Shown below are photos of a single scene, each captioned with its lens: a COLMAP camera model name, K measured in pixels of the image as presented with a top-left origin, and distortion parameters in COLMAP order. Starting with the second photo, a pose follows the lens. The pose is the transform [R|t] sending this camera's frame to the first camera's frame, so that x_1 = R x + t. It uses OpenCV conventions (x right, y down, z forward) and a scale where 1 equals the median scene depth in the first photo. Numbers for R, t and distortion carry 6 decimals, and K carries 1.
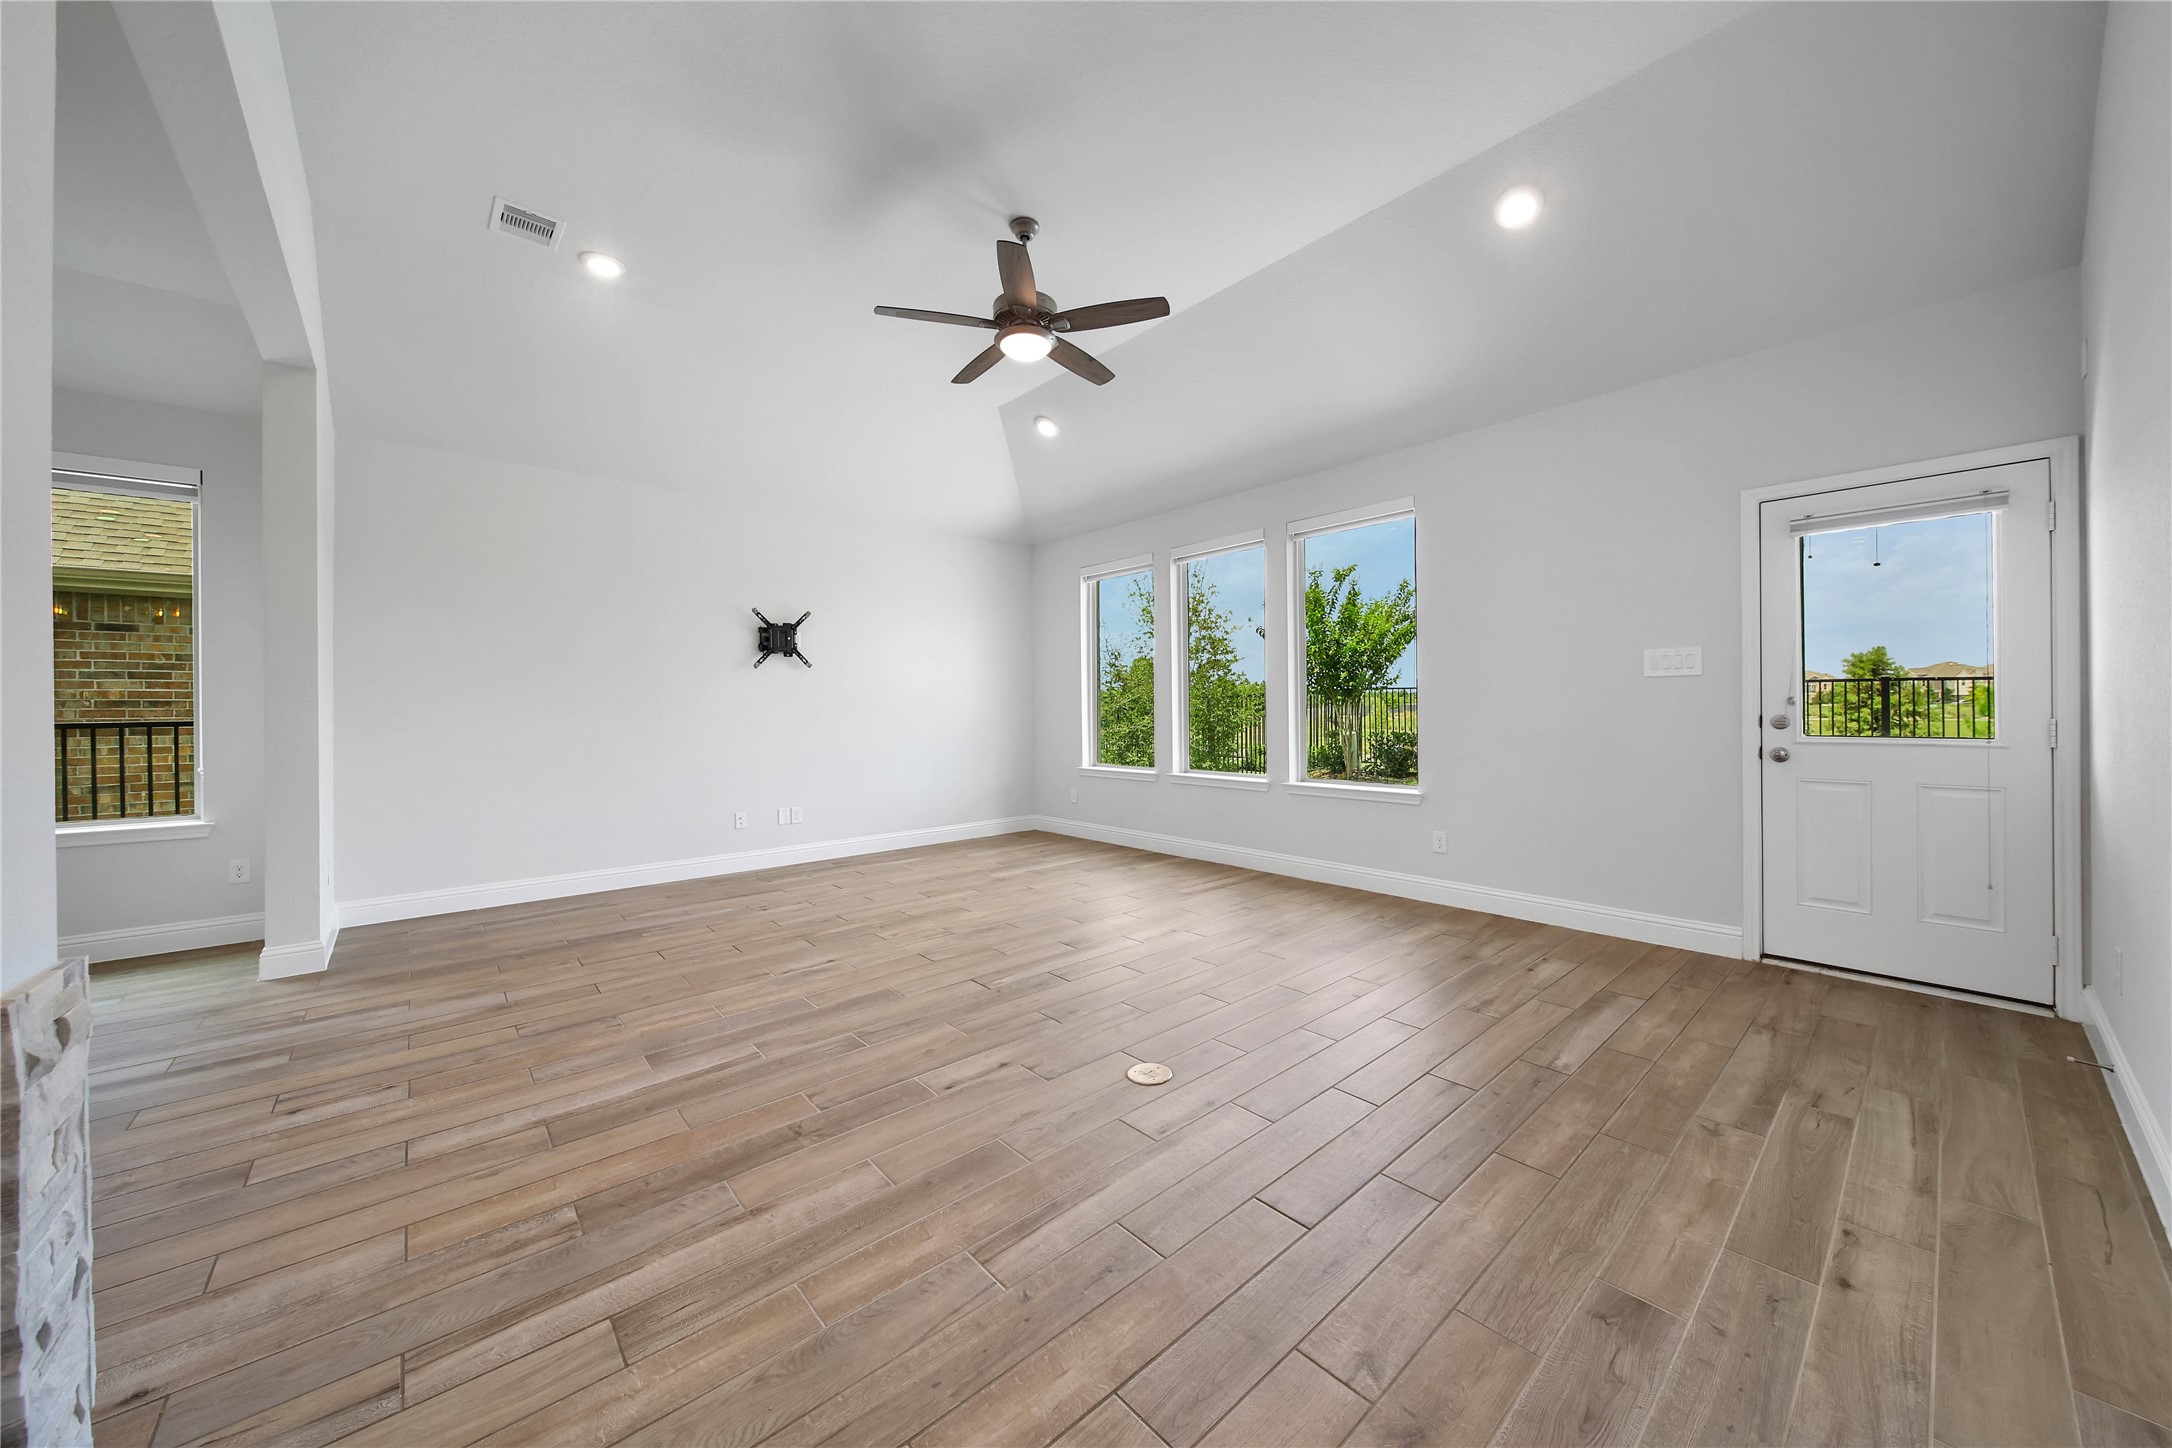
lens RADIAL K [[771.1, 0, 1090.2], [0, 771.1, 717.3], [0, 0, 1]] dist [-0.000971, -0.000136]
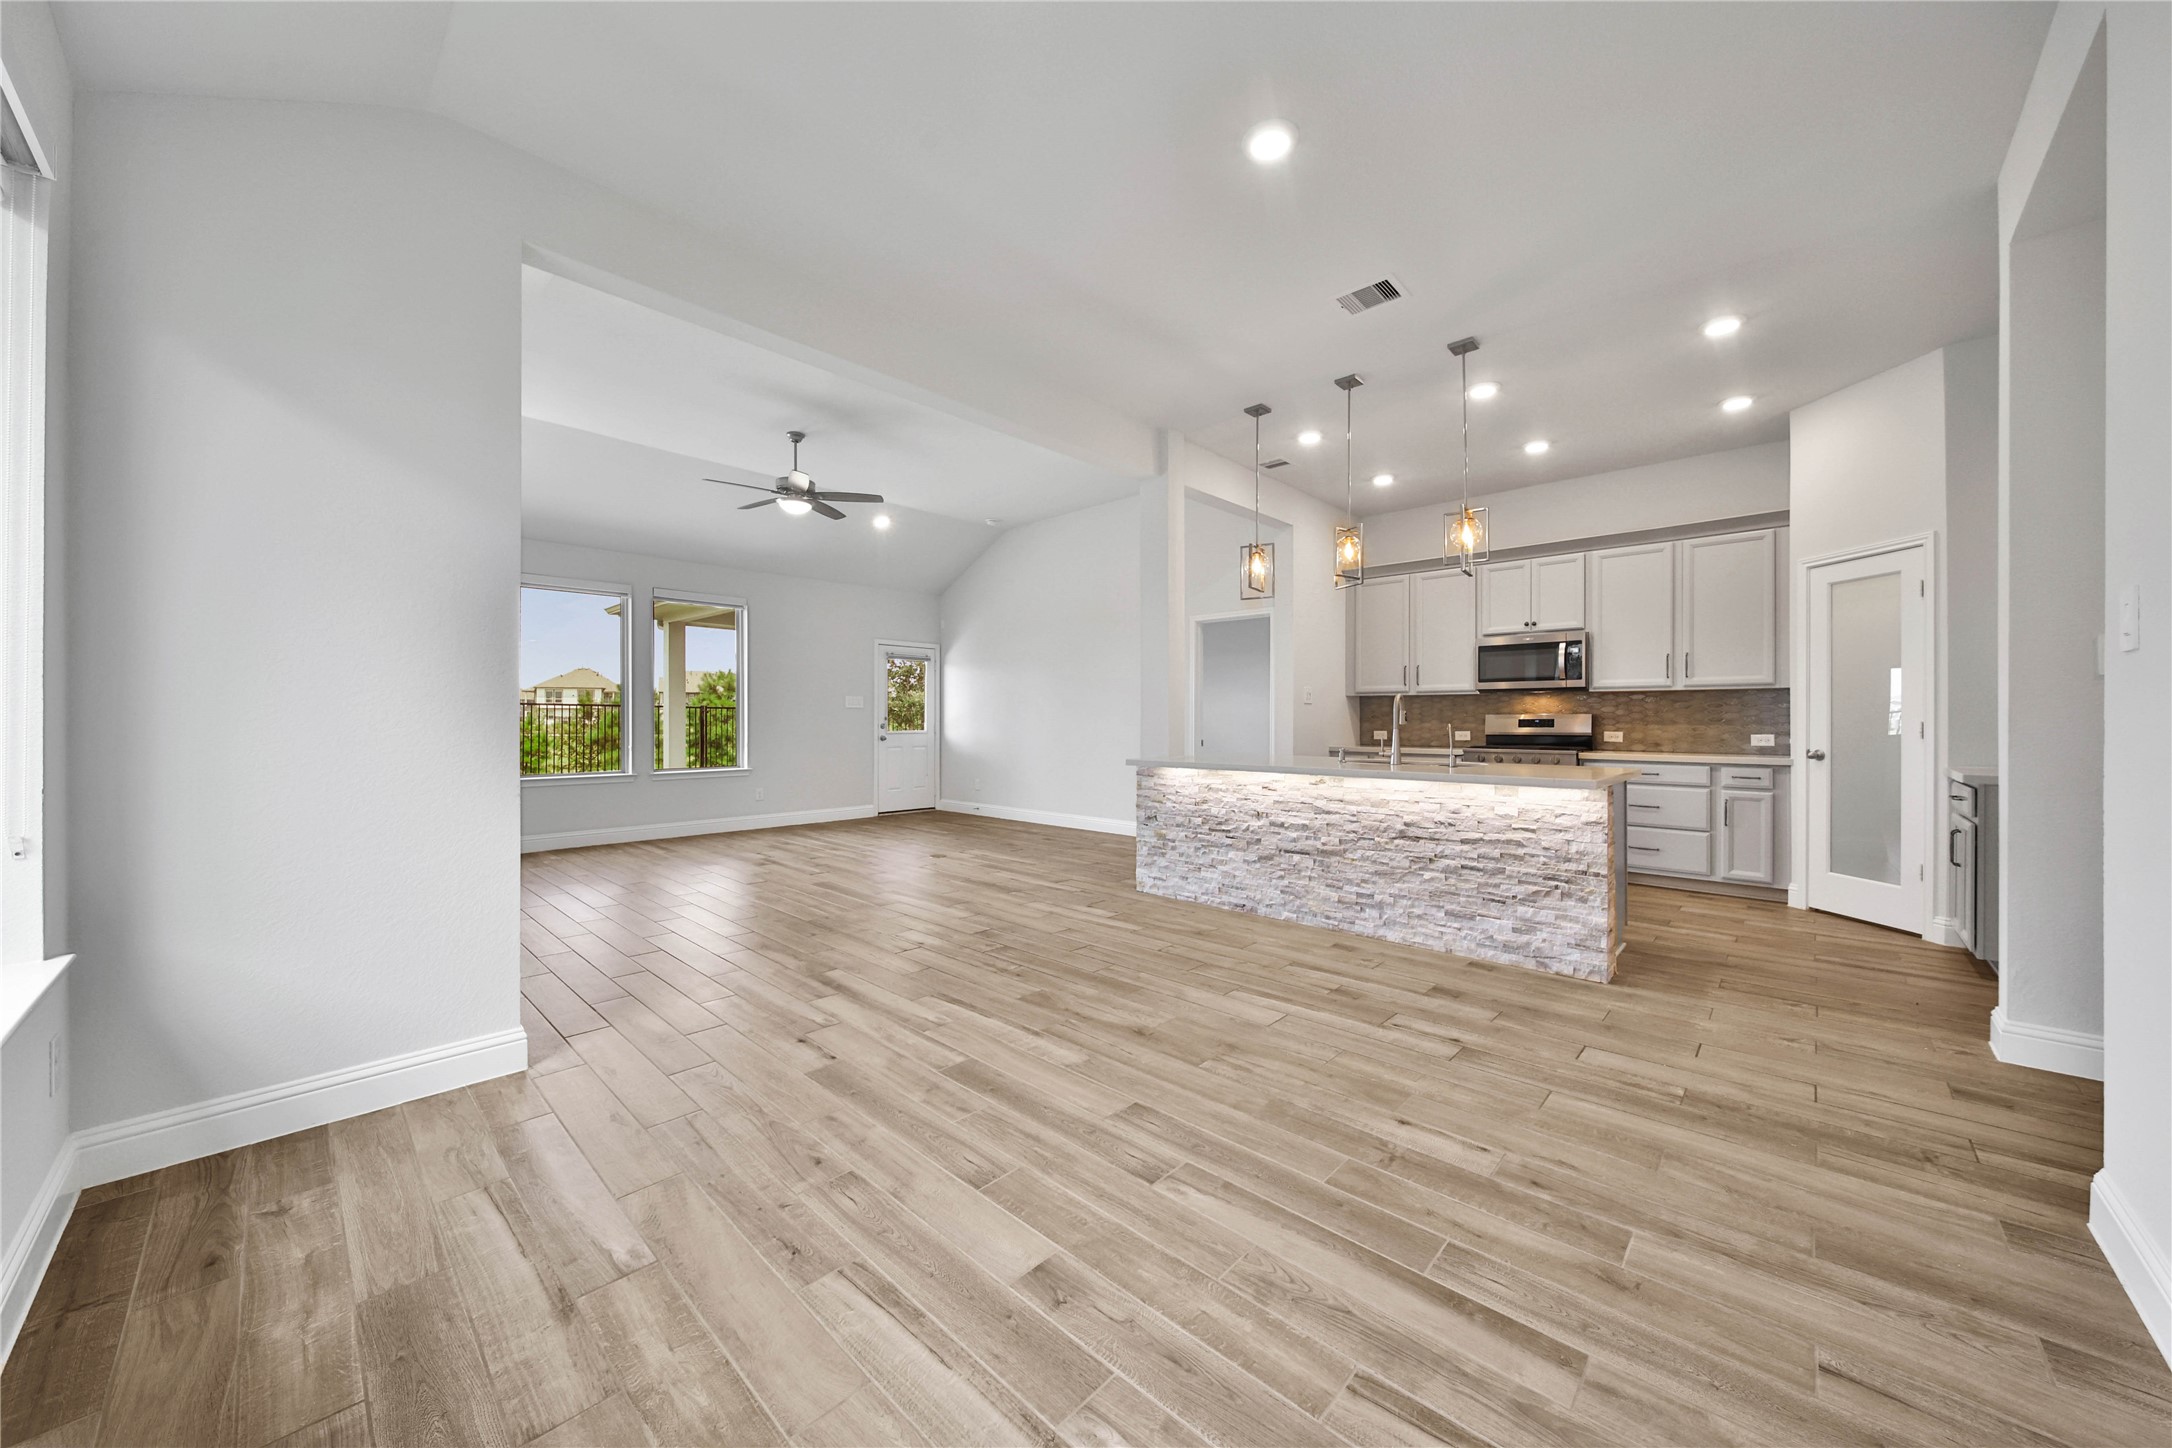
lens RADIAL K [[771.1, 0, 1090.2], [0, 771.1, 717.3], [0, 0, 1]] dist [-0.000971, -0.000136]
pose [[-0.092951, 0.010428, 0.995616, -2.488852], [0.012185, 0.999882, -0.009335, 0.011995], [-0.995596, 0.011264, -0.093067, 0.677813]]
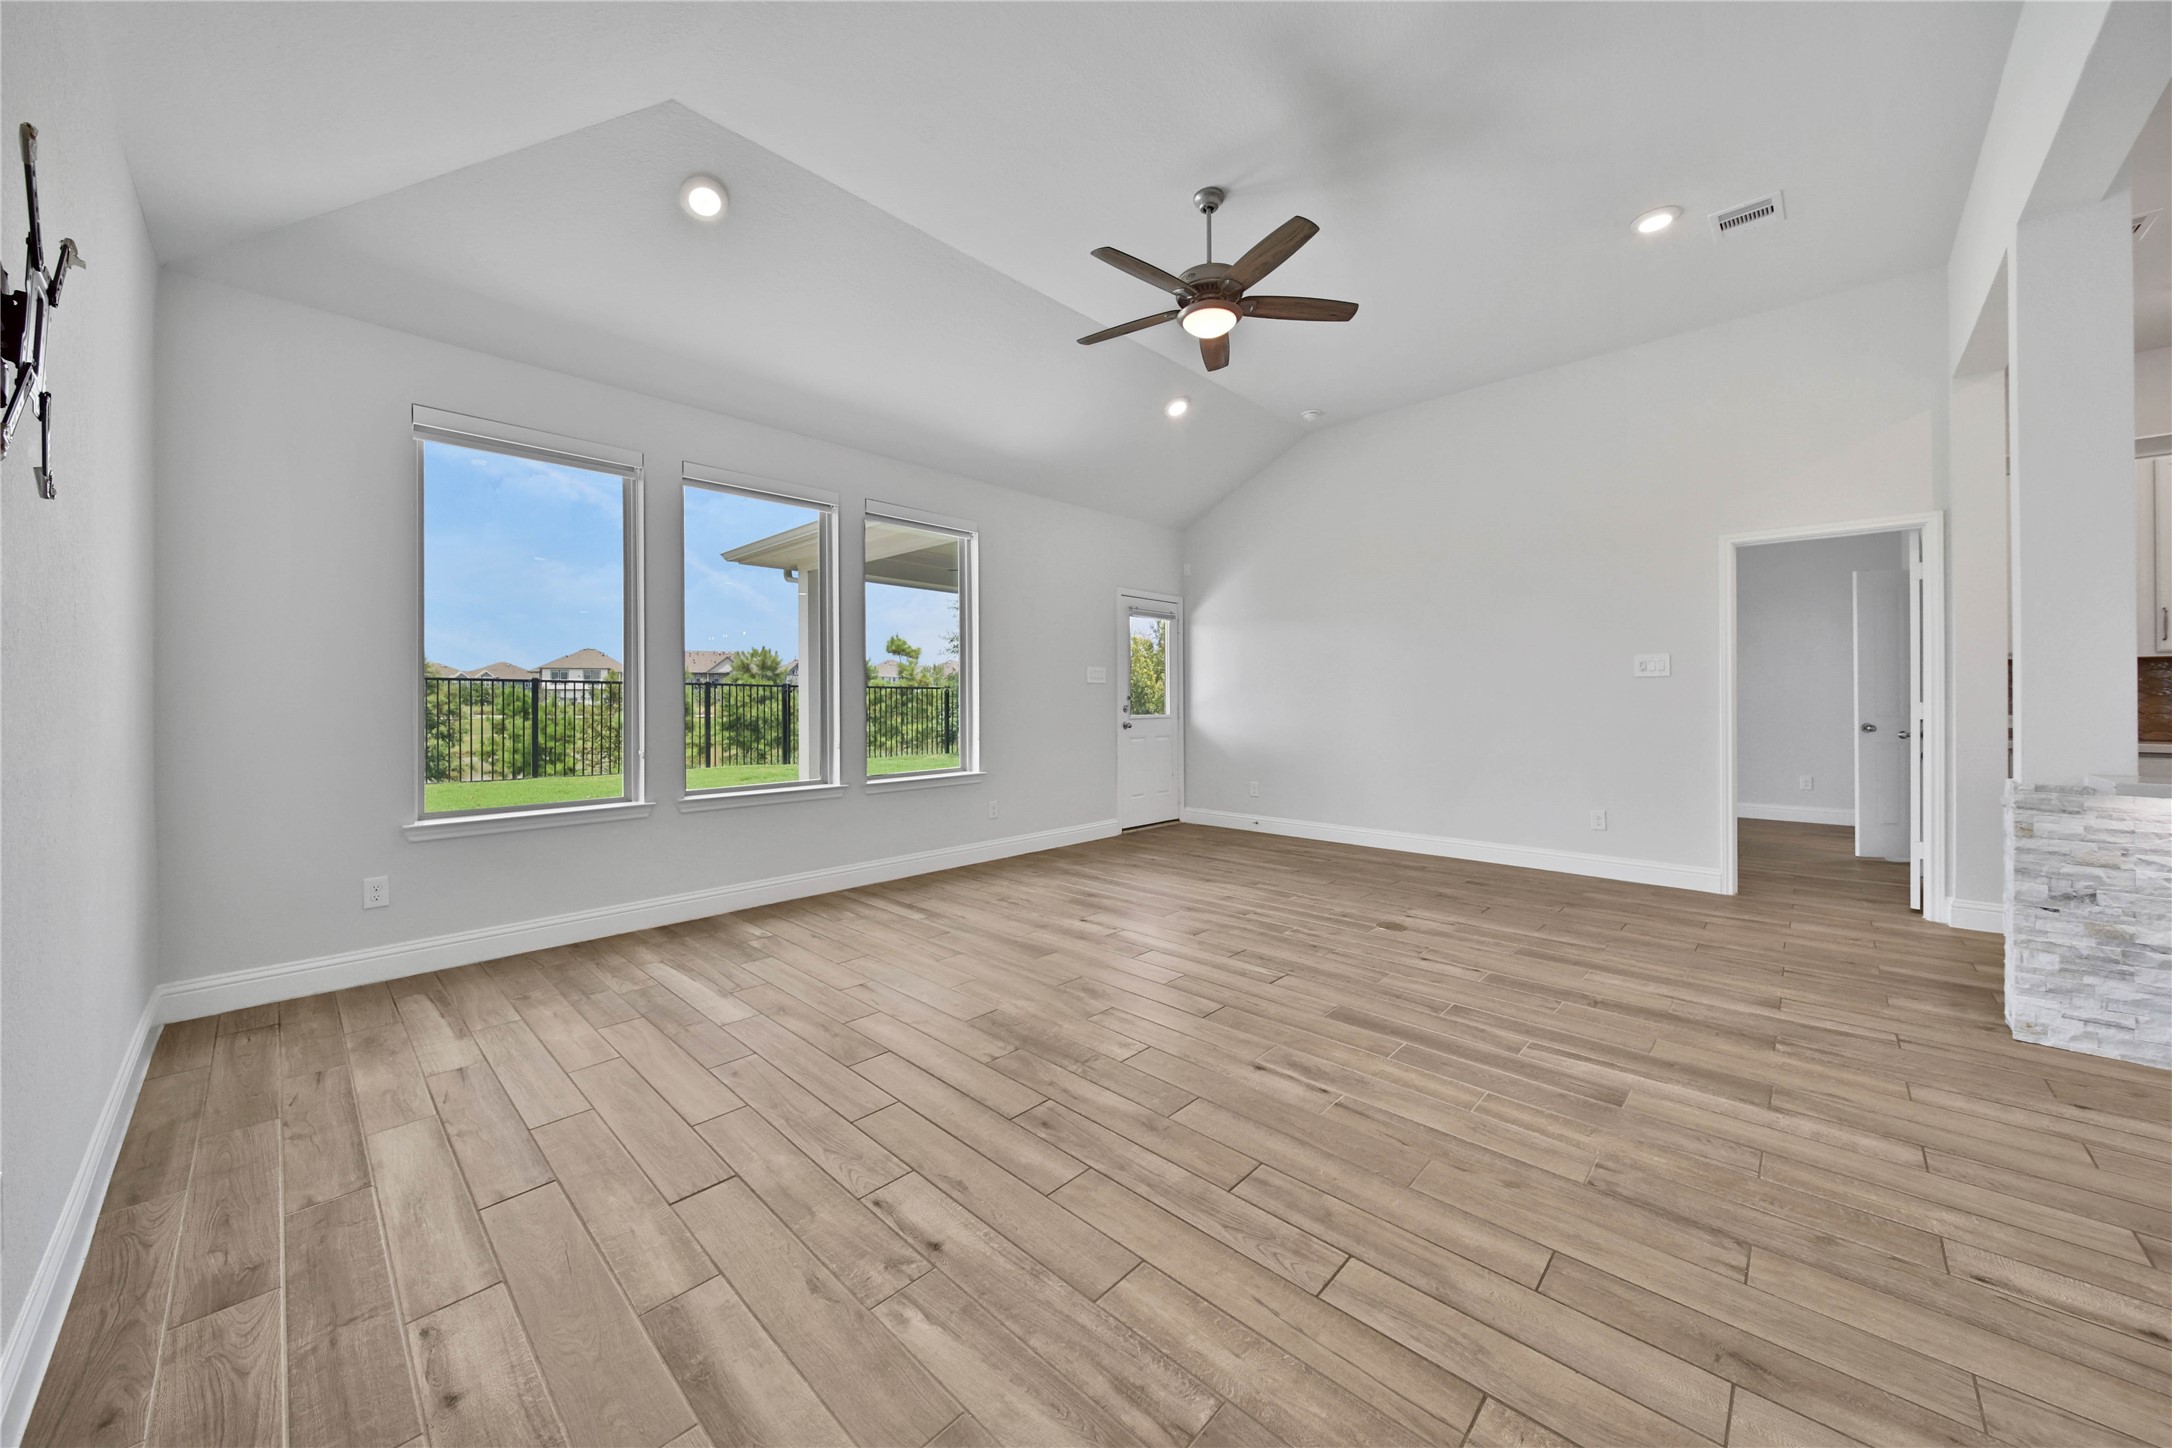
lens RADIAL K [[772.2, 0, 1085.4], [0, 772.2, 692.4], [0, 0, 1]] dist [0.001460, -0.000211]
pose [[-0.092407, 0.017580, 0.995566, -1.389068], [0.013180, 0.999778, -0.016431, -0.005775], [-0.995634, 0.011604, -0.092618, 1.675749]]
